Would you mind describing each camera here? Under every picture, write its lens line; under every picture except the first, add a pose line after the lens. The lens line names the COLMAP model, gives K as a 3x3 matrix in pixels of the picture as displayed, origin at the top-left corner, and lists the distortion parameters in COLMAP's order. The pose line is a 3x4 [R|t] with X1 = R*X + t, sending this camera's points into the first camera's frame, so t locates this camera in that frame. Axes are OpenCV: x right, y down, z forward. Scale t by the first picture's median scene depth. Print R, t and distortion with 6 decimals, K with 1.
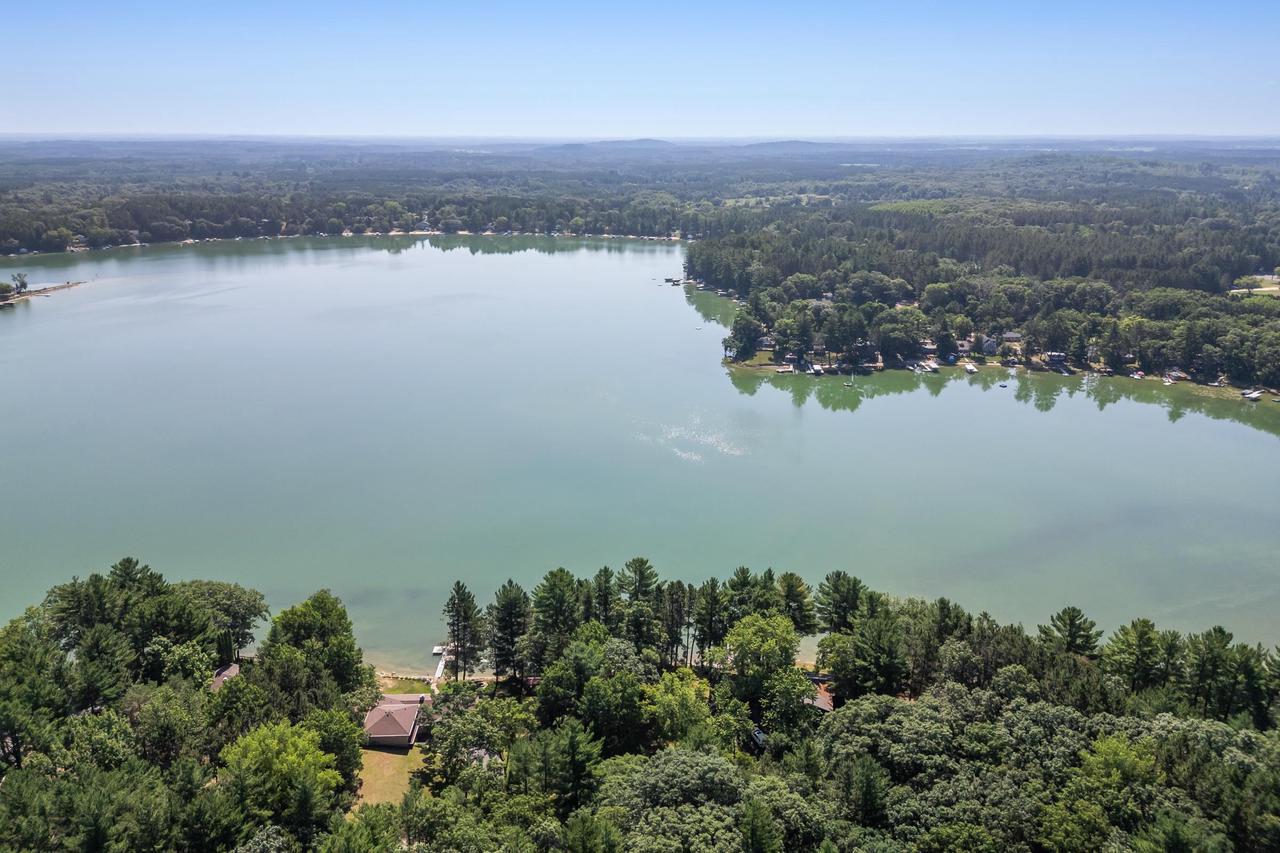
lens RADIAL K [[900.4, 0, 643.1], [0, 900.4, 391.8], [0, 0, 1]] dist [0.064432, -0.065879]
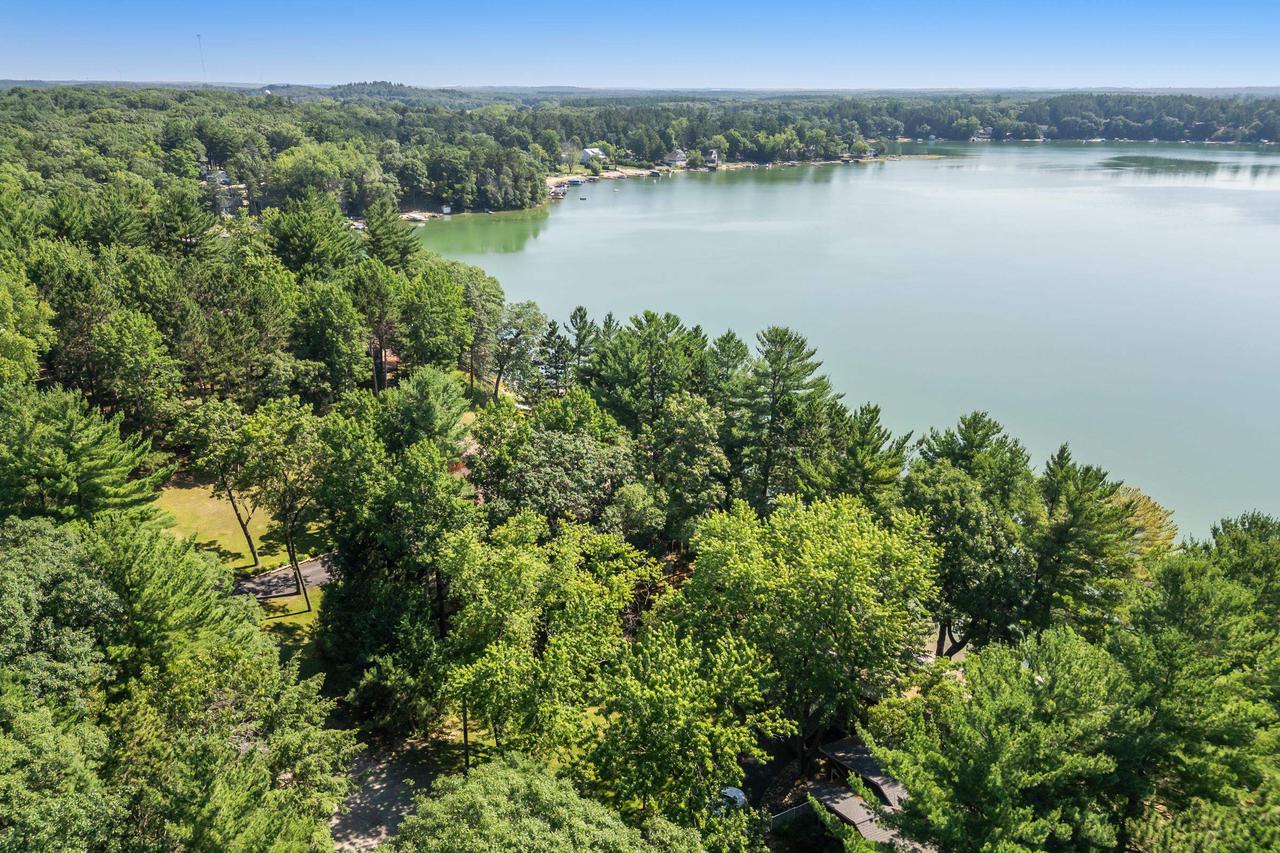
lens RADIAL K [[900.4, 0, 638.2], [0, 900.4, 446.1], [0, 0, 1]] dist [0.064432, -0.065879]
pose [[0.530576, 0.304669, -0.790990, 0.123327], [-0.229314, 0.949966, 0.212085, 0.063077], [0.816029, 0.068858, 0.573894, 0.271465]]
